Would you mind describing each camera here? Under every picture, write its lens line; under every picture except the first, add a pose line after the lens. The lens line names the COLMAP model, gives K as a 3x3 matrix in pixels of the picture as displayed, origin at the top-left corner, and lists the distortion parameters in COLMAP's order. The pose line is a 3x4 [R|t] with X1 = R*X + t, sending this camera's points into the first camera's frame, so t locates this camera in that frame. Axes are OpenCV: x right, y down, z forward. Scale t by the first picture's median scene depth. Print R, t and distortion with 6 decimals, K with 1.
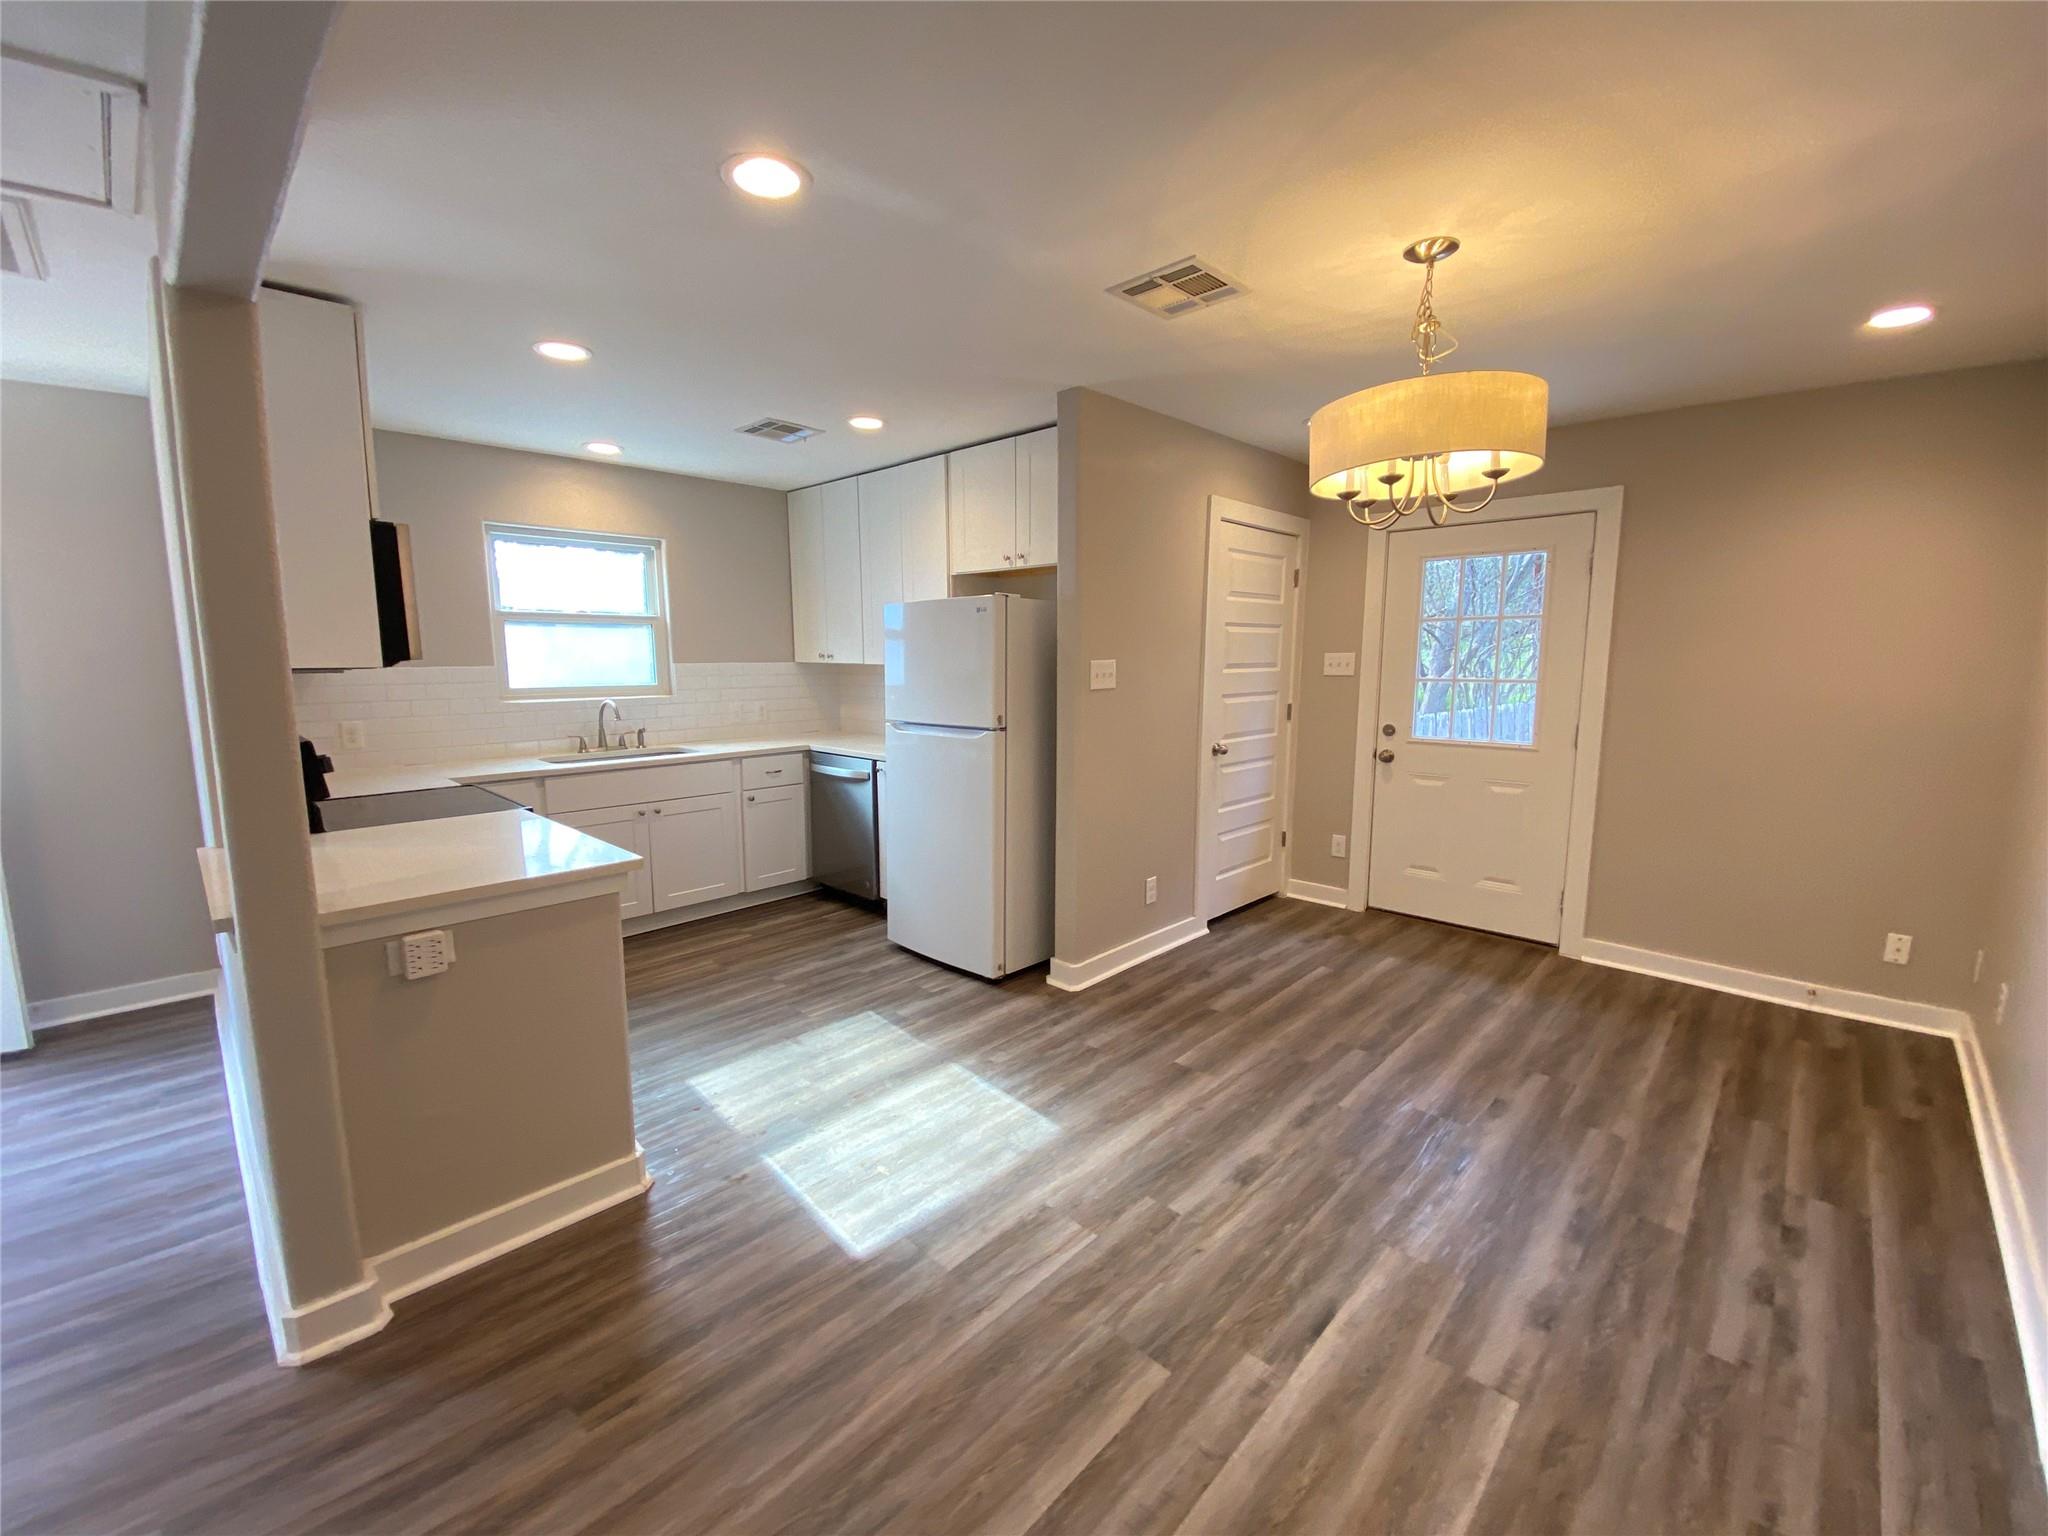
lens RADIAL K [[825.1, 0, 1027.6], [0, 825.1, 766.6], [0, 0, 1]] dist [0.048325, -0.034958]
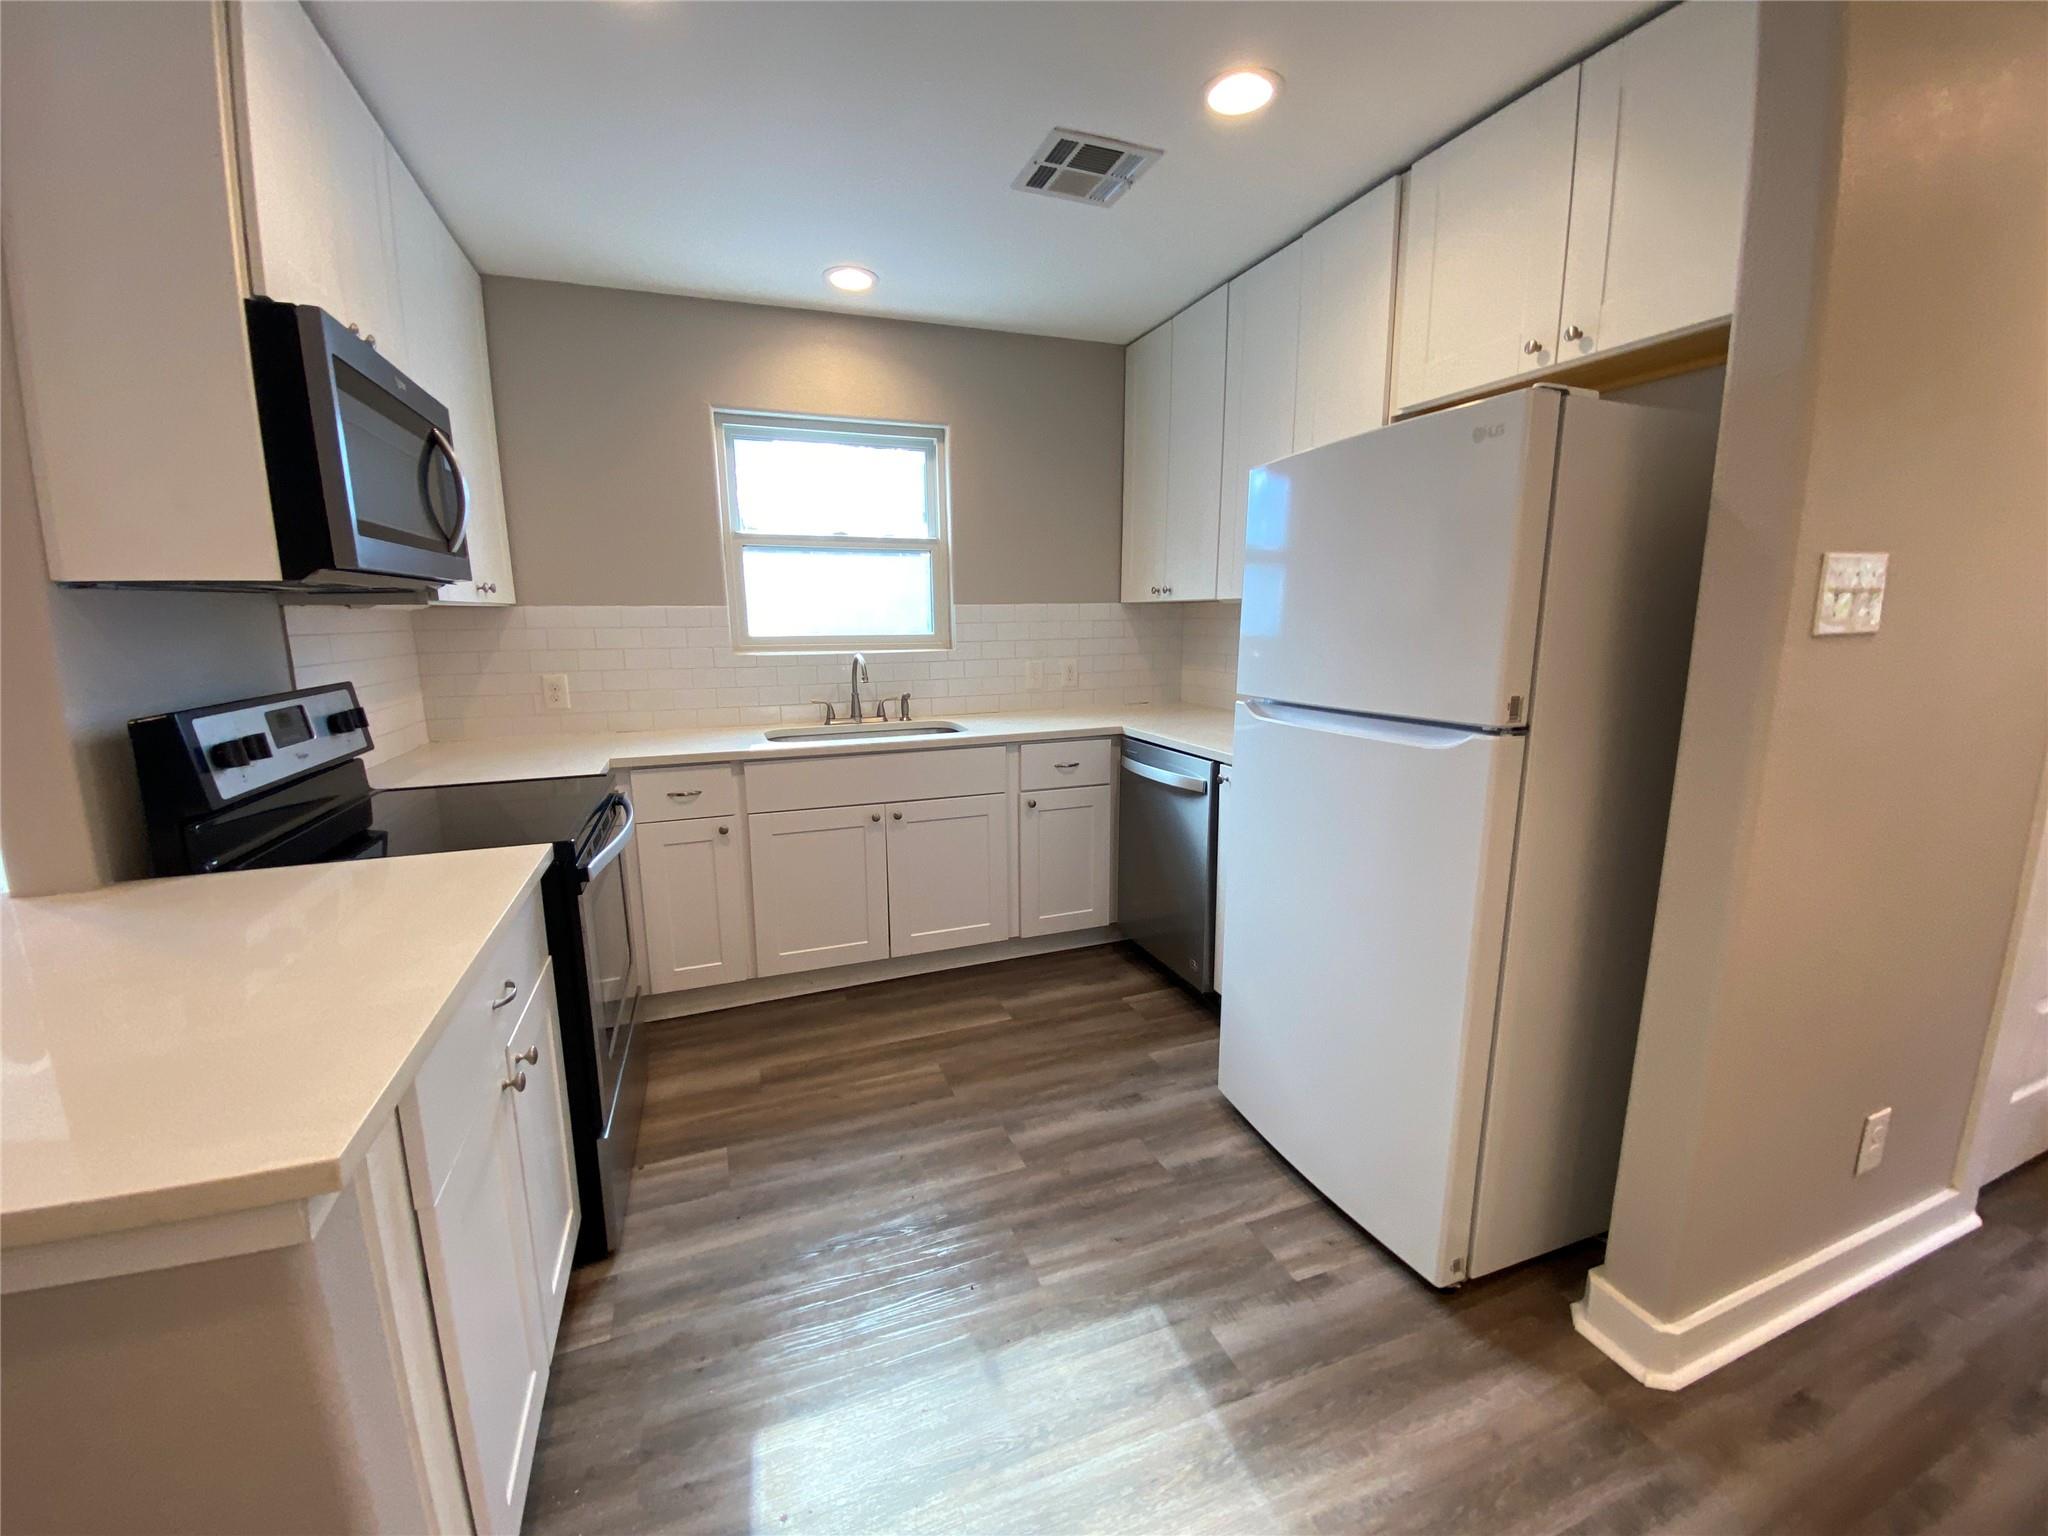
lens RADIAL K [[825.1, 0, 1027.6], [0, 825.1, 766.6], [0, 0, 1]] dist [0.048325, -0.034958]
pose [[0.902266, 0.072043, -0.425118, -0.061942], [-0.051470, 0.996889, 0.059699, -0.035102], [0.428096, -0.031984, 0.903167, 0.446968]]
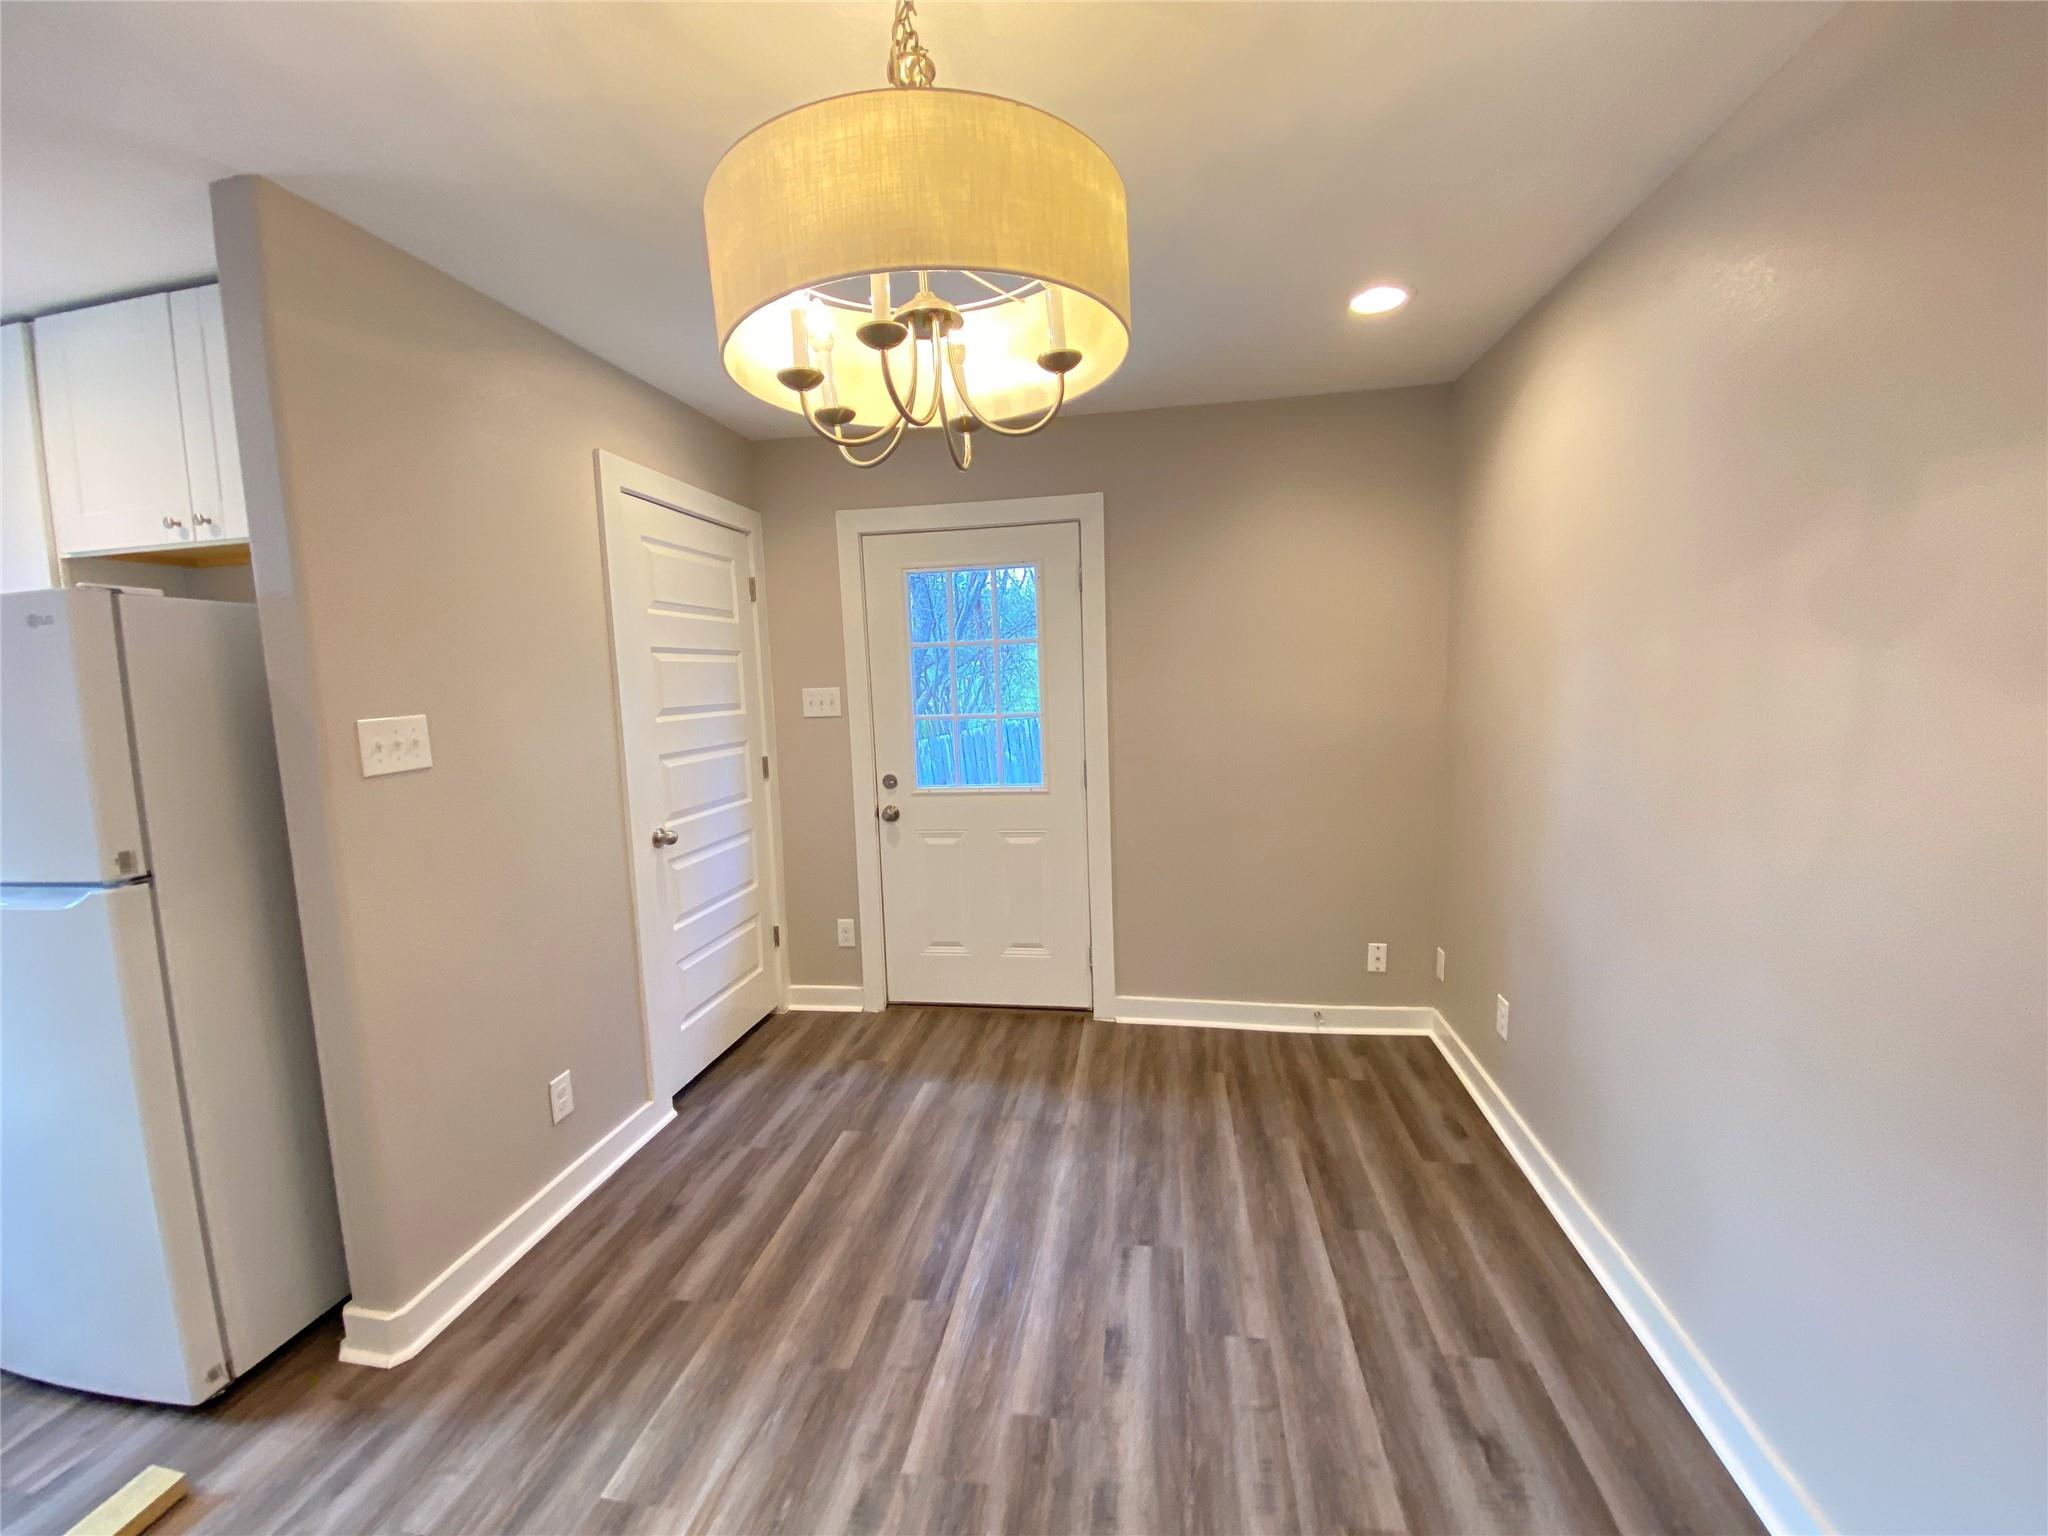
lens RADIAL K [[830.2, 0, 1026.1], [0, 830.2, 771.7], [0, 0, 1]] dist [0.021541, -0.020606]
pose [[0.825023, -0.093099, 0.557378, 0.109251], [0.110019, 0.993924, 0.003166, -0.045894], [-0.554286, 0.058710, 0.830253, 0.292996]]
